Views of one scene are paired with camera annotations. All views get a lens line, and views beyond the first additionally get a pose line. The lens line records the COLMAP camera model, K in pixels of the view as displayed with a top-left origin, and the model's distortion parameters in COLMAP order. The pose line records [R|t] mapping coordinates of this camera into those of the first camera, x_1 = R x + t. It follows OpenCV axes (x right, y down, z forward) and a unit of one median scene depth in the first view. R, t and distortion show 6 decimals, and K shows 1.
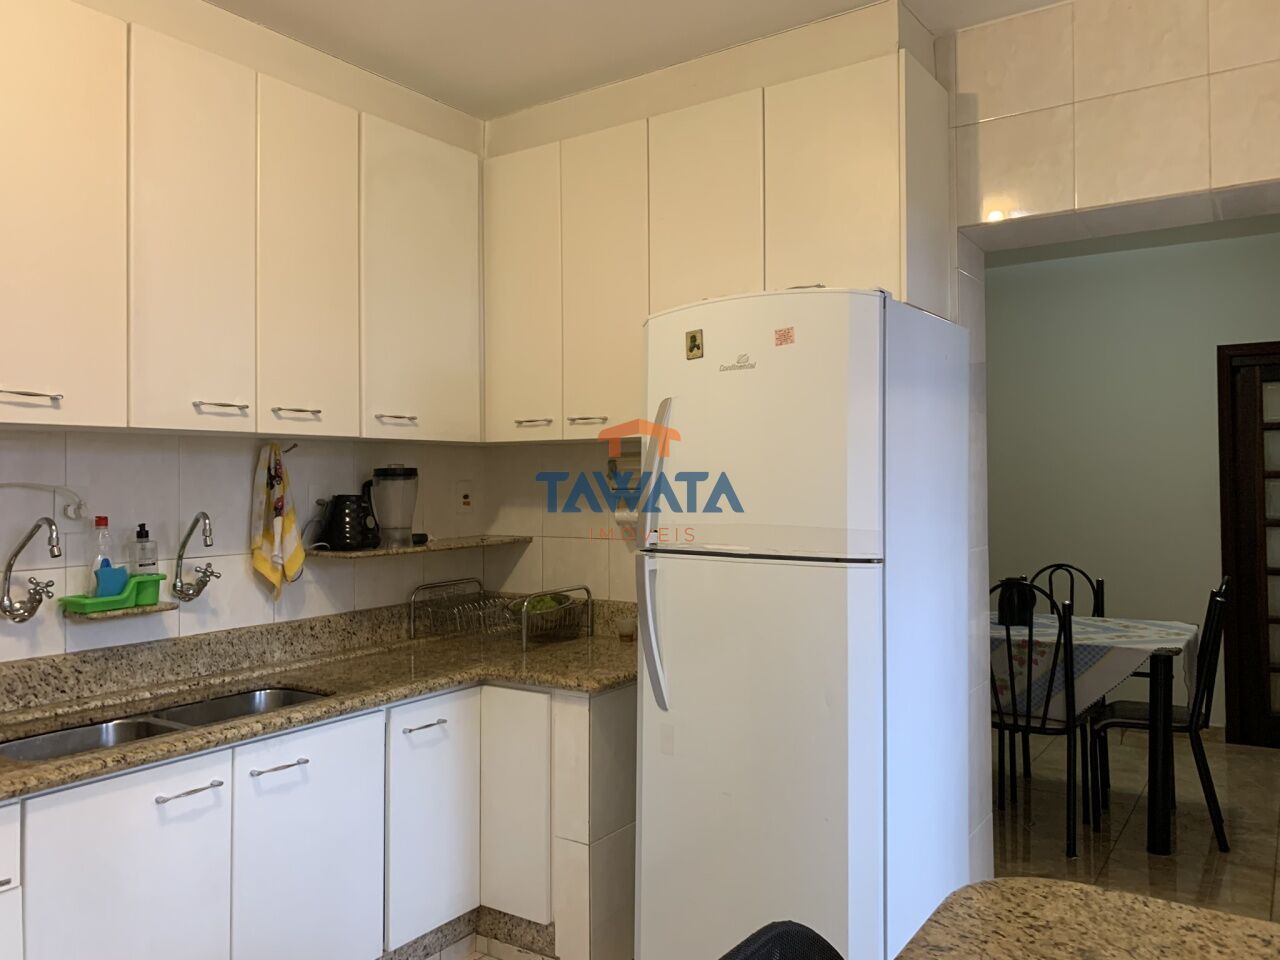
lens RADIAL K [[969.3, 0, 641.5], [0, 969.3, 467.1], [0, 0, 1]] dist [0.049369, -0.071996]
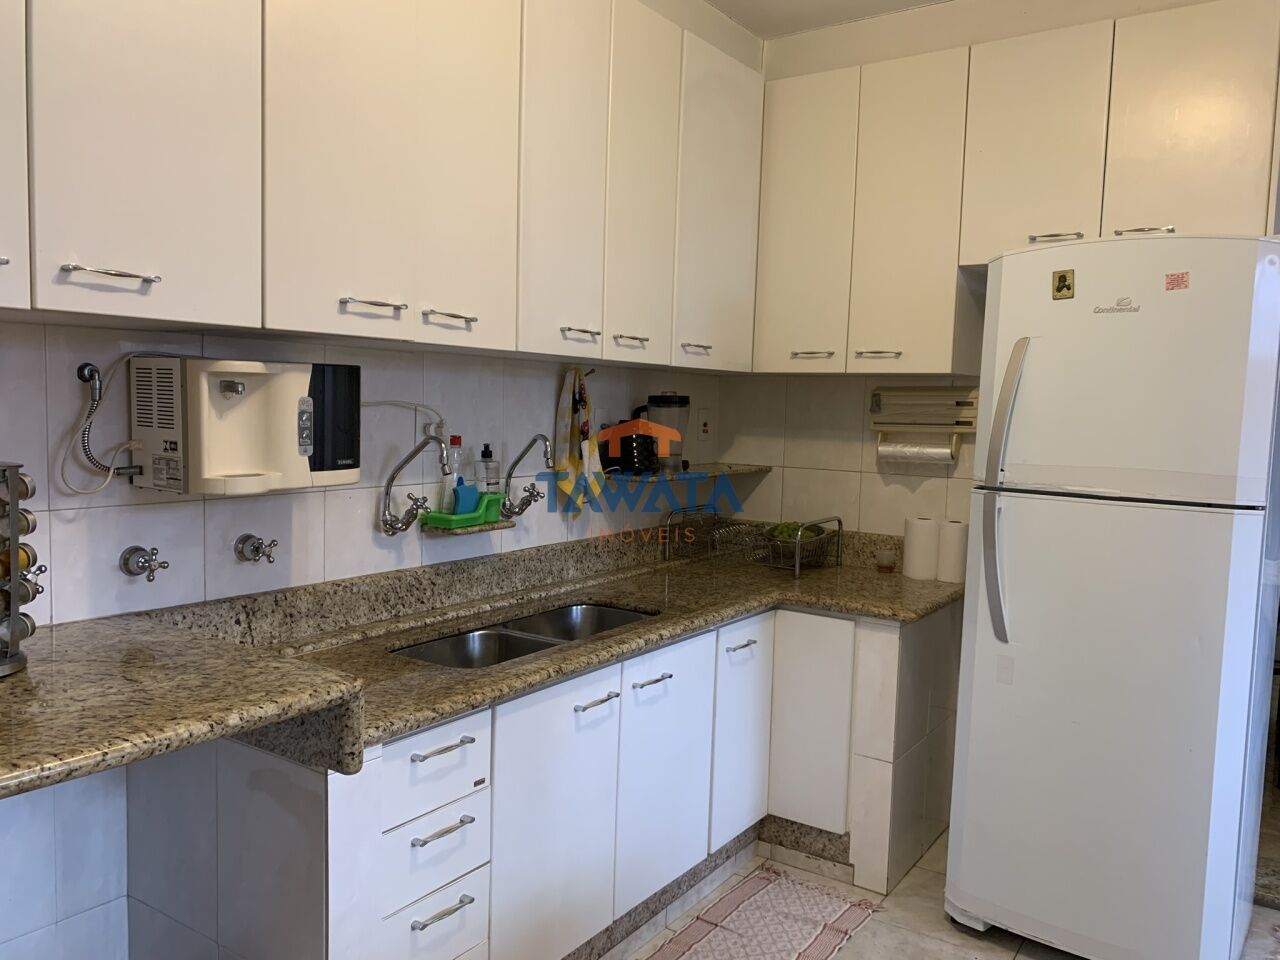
lens RADIAL K [[957.4, 0, 640.0], [0, 957.4, 480.0], [0, 0, 1]] dist [0.113370, -0.232637]
pose [[0.999384, 0.035051, -0.002004, -0.328386], [-0.034712, 0.995051, 0.093104, -0.003886], [0.005257, -0.092977, 0.995654, -0.011644]]
